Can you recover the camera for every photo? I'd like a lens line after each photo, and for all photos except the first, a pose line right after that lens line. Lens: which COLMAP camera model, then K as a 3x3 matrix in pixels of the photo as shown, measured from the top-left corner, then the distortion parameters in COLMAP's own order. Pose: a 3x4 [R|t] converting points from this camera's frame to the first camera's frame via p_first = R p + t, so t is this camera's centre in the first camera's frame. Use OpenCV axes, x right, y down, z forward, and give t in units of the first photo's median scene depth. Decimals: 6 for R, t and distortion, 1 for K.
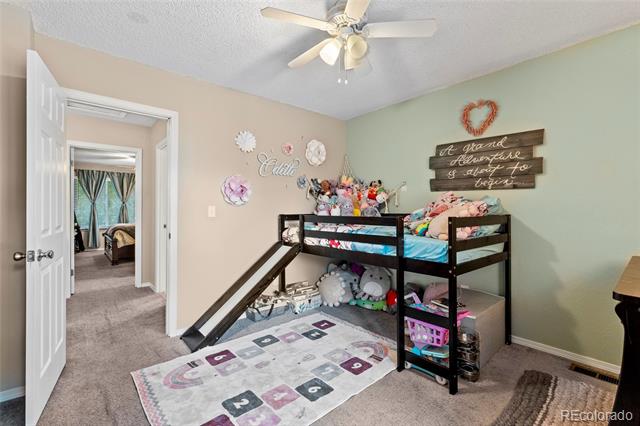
lens RADIAL K [[286.7, 0, 318.2], [0, 286.7, 208.6], [0, 0, 1]] dist [0.005006, -0.001264]
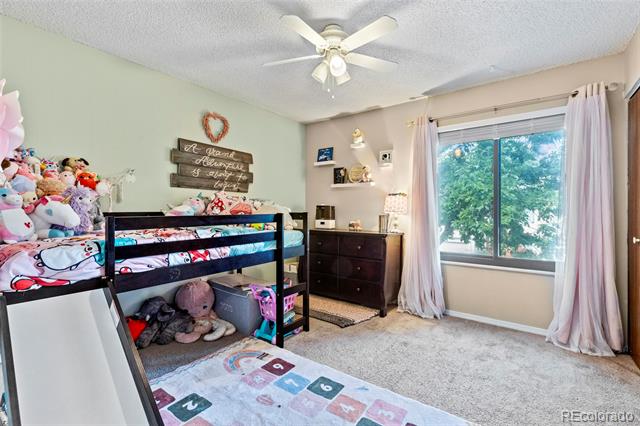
lens RADIAL K [[286.7, 0, 318.8], [0, 286.7, 212.2], [0, 0, 1]] dist [0.005006, -0.001264]
pose [[-0.208154, -0.012568, 0.978015, -0.656446], [-0.004905, 0.999918, 0.011806, 0.007448], [-0.978084, -0.002339, -0.208198, 0.831285]]
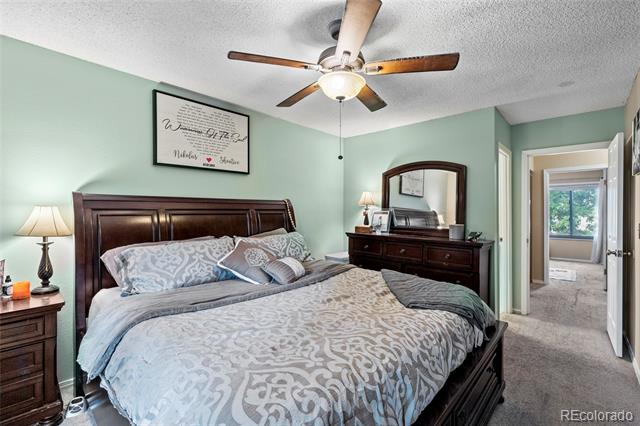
lens RADIAL K [[286.7, 0, 318.7], [0, 286.7, 212.3], [0, 0, 1]] dist [0.005006, -0.001264]
pose [[-0.117229, -0.006637, 0.993083, -1.253548], [0.002392, 0.999973, 0.006965, -0.025023], [-0.993102, 0.003192, -0.117210, 1.542316]]
